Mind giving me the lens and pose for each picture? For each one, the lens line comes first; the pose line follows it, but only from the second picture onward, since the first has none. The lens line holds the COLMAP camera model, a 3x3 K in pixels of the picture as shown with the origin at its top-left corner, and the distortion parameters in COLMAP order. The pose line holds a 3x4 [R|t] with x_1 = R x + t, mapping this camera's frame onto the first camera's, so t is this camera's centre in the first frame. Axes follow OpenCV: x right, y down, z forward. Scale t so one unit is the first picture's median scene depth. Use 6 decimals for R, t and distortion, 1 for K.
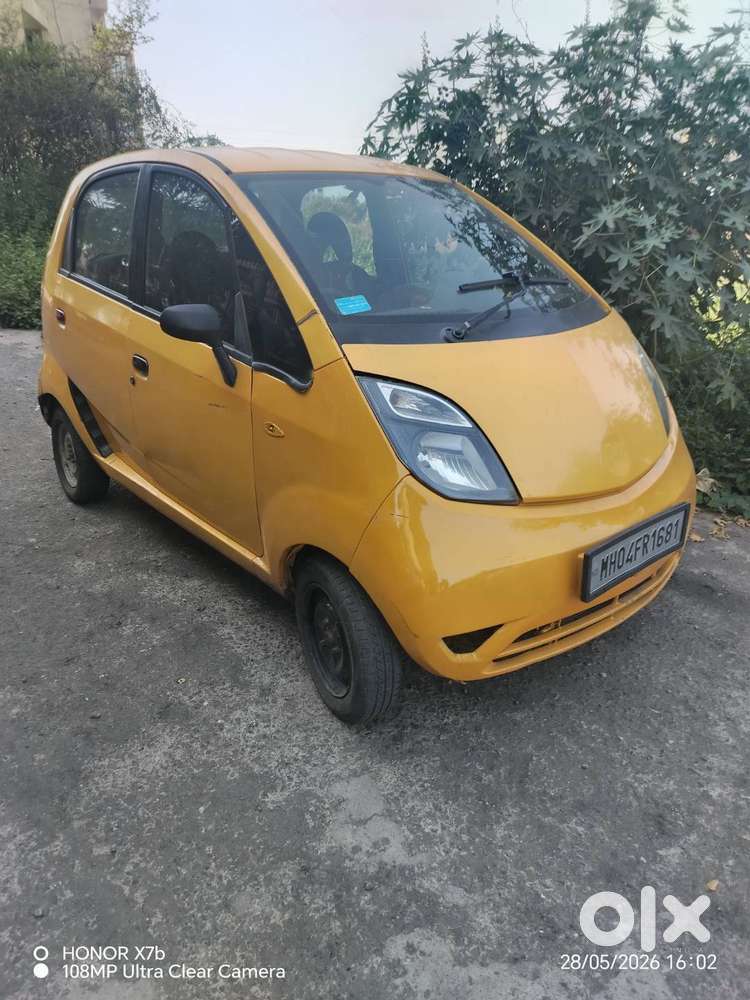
lens RADIAL K [[727.1, 0, 342.0], [0, 727.1, 494.3], [0, 0, 1]] dist [-0.004416, 0.003145]
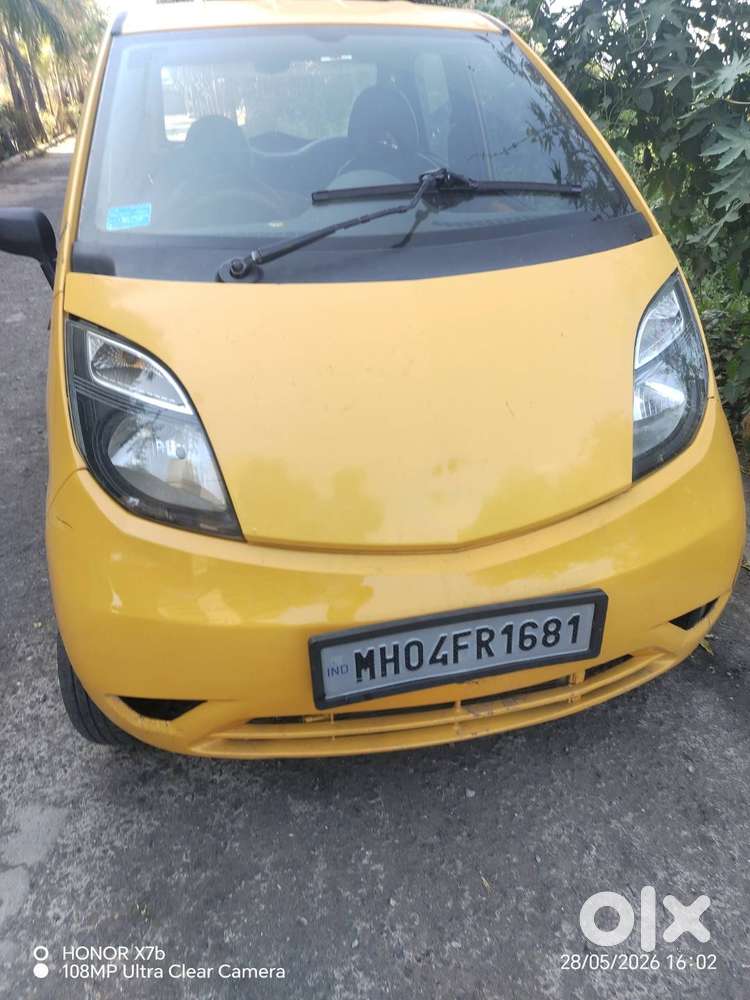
lens RADIAL K [[702.6, 0, 421.4], [0, 702.6, 475.0], [0, 0, 1]] dist [0.001851, -0.002755]
pose [[0.879441, 0.202264, -0.430897, 0.603399], [-0.146038, 0.976224, 0.160184, -0.157312], [0.453052, -0.077945, 0.888070, 0.466291]]
